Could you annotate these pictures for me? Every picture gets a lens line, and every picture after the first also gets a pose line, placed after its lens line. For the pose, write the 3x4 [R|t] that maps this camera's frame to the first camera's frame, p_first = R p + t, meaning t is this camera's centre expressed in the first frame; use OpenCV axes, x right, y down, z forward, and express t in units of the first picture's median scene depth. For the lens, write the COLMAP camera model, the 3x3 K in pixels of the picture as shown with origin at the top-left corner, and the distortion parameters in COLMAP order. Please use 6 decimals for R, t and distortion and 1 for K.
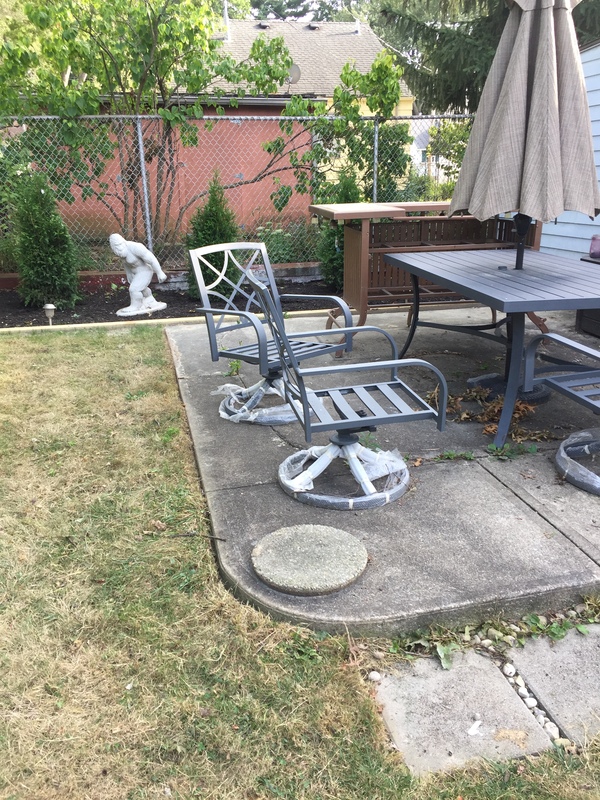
lens RADIAL K [[678.8, 0, 301.0], [0, 678.8, 399.9], [0, 0, 1]] dist [0.085052, -0.001873]
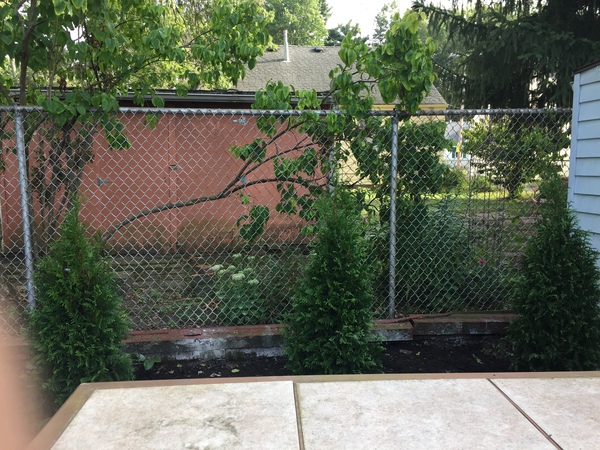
lens RADIAL K [[509.1, 0, 299.5], [0, 509.1, 225.3], [0, 0, 1]] dist [0.085052, -0.001873]
pose [[0.992920, 0.025907, -0.115930, 0.077207], [-0.047695, 0.980755, -0.189327, -0.204280], [0.108794, 0.193516, 0.975046, 0.527118]]
